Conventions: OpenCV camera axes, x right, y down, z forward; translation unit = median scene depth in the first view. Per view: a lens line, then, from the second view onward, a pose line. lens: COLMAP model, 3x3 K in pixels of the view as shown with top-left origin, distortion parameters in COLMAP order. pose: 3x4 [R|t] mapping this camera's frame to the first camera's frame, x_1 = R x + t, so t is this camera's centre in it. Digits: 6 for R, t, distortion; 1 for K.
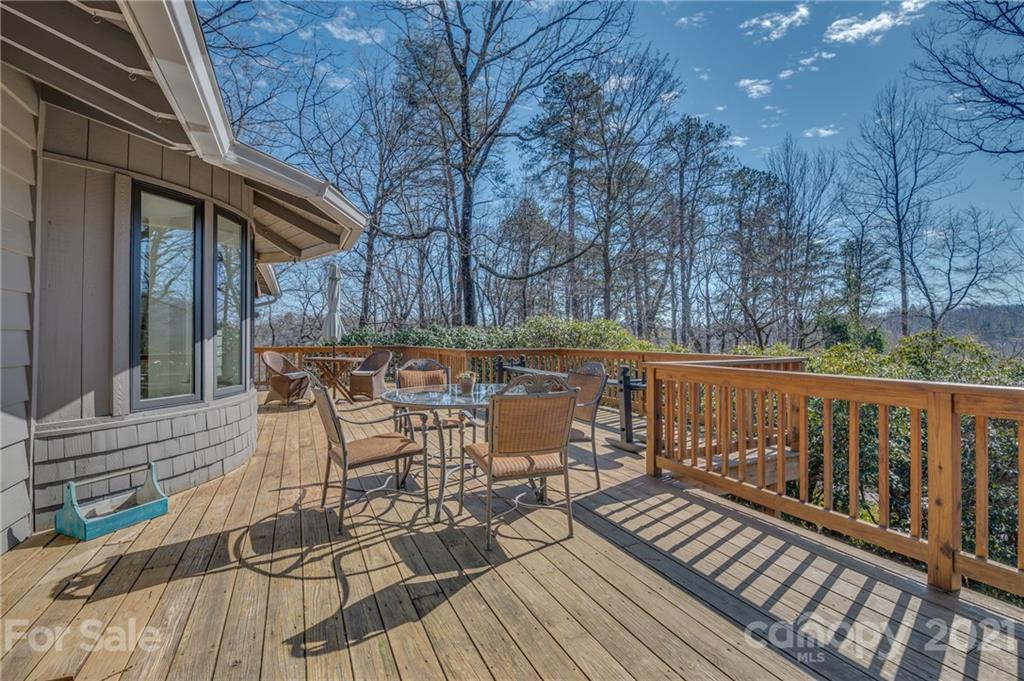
lens RADIAL K [[455.1, 0, 517.0], [0, 455.1, 337.9], [0, 0, 1]] dist [-0.000887, -0.008839]
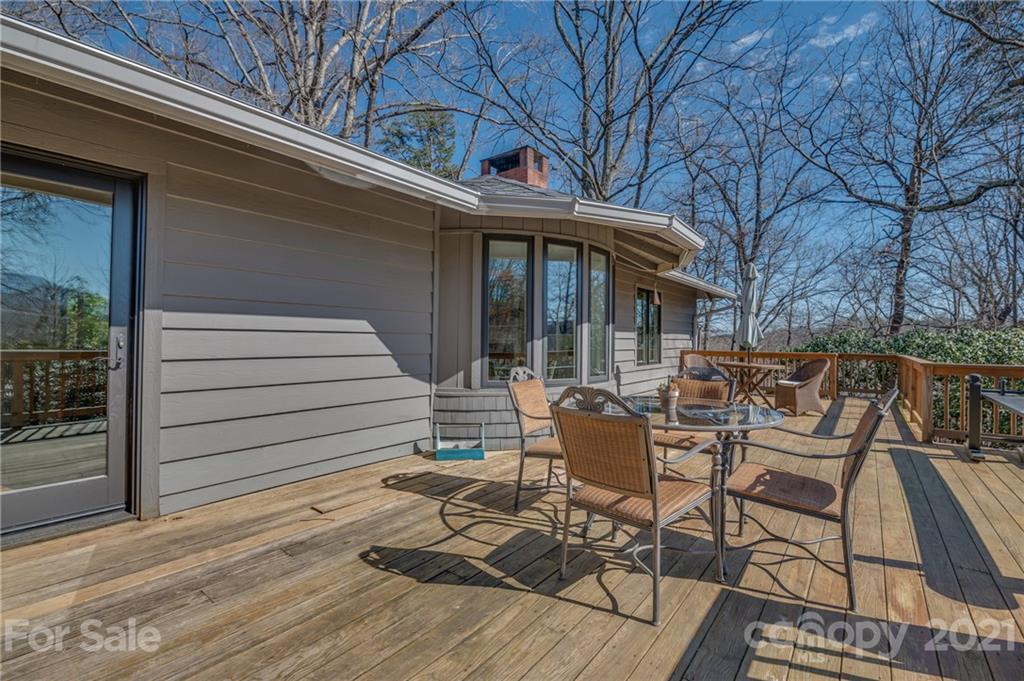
lens RADIAL K [[455.1, 0, 517.0], [0, 455.1, 337.9], [0, 0, 1]] dist [-0.000887, -0.008839]
pose [[0.449067, 0.003268, -0.893492, 0.648974], [-0.014992, 0.999880, -0.003878, 0.002051], [0.893372, 0.015137, 0.449063, 0.488414]]
